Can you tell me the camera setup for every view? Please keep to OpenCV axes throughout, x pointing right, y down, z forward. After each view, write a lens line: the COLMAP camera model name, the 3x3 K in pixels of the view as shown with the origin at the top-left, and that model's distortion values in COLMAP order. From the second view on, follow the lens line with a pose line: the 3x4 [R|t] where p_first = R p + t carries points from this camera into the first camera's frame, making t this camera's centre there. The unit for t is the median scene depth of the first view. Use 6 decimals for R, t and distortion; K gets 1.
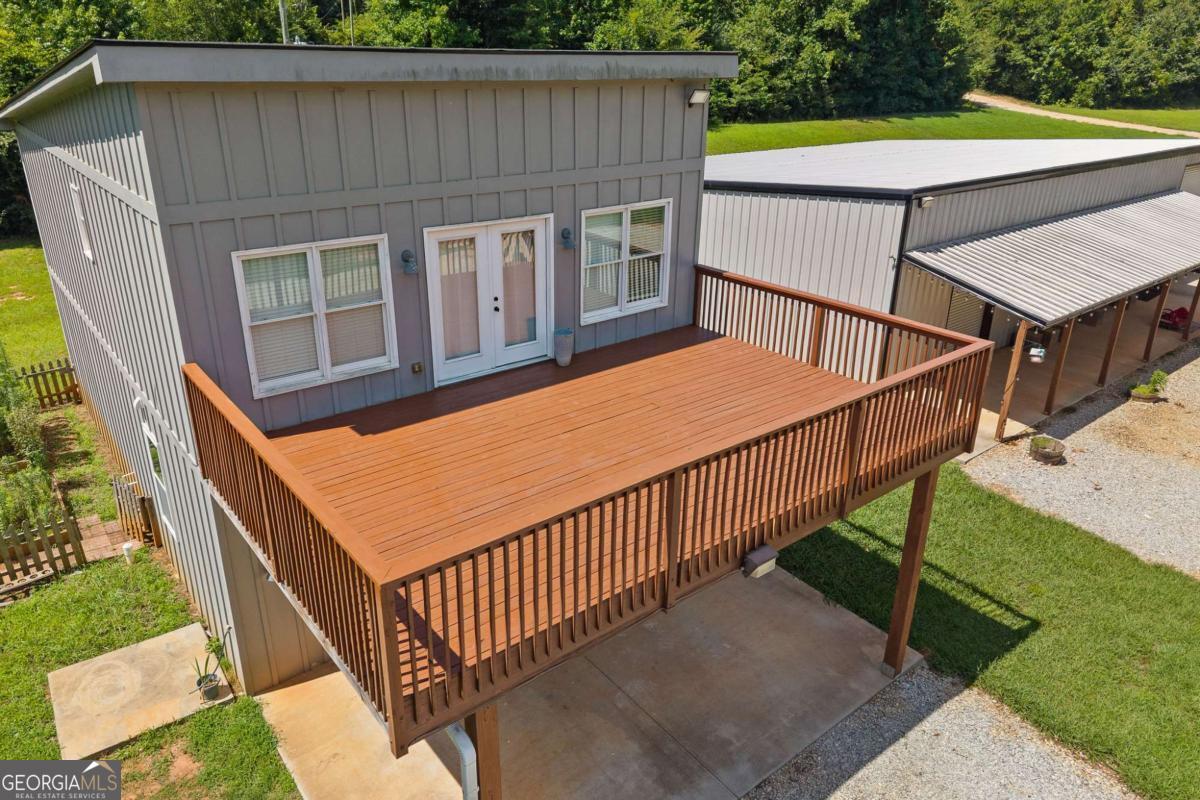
lens RADIAL K [[805.2, 0, 600.0], [0, 805.2, 400.0], [0, 0, 1]] dist [0.005031, -0.003097]
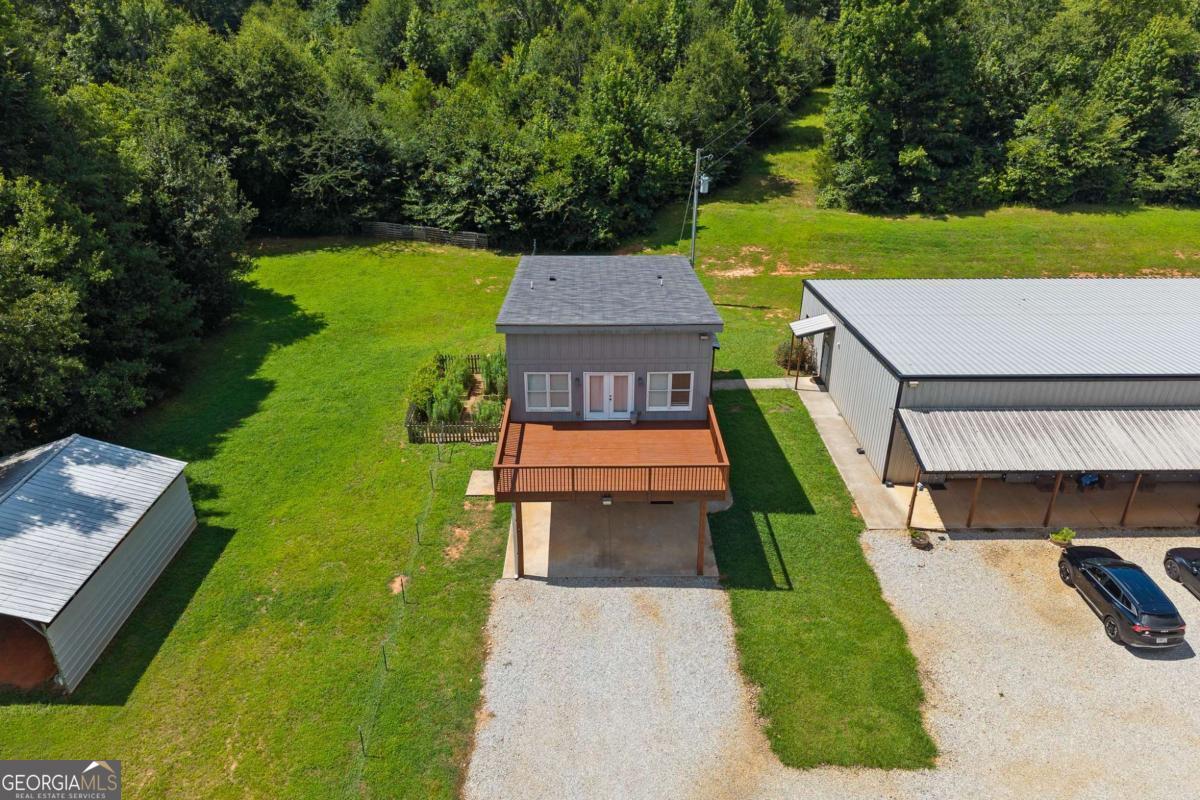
lens RADIAL K [[842.0, 0, 603.5], [0, 842.0, 378.7], [0, 0, 1]] dist [0.031812, -0.046780]
pose [[0.786987, 0.255205, -0.561713, 1.186799], [-0.232312, 0.966007, 0.113408, -0.406489], [0.571561, 0.041242, 0.819522, -1.148493]]
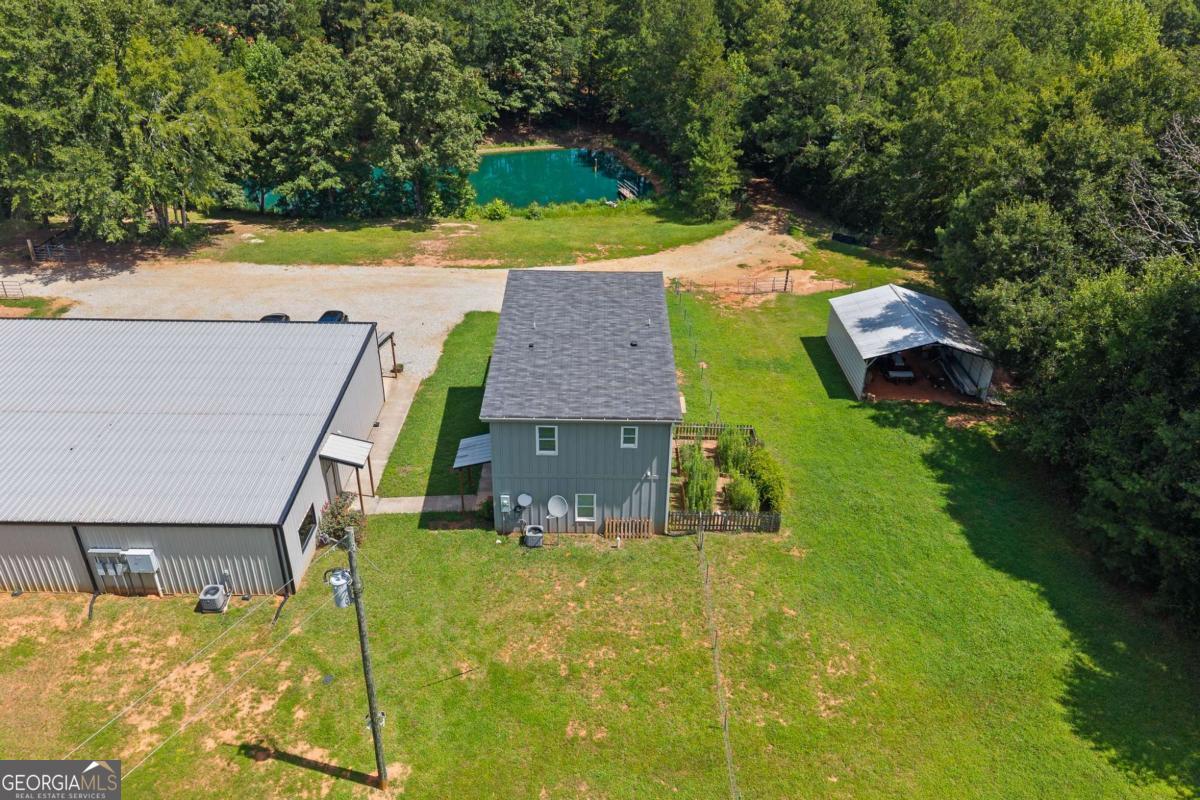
lens RADIAL K [[818.1, 0, 588.6], [0, 818.1, 345.2], [0, 0, 1]] dist [0.010556, -0.003766]
pose [[-0.768111, -0.297302, 0.567113, -1.979361], [0.233370, 0.694777, 0.680311, -2.265427], [-0.596275, 0.654902, -0.464284, 2.325390]]
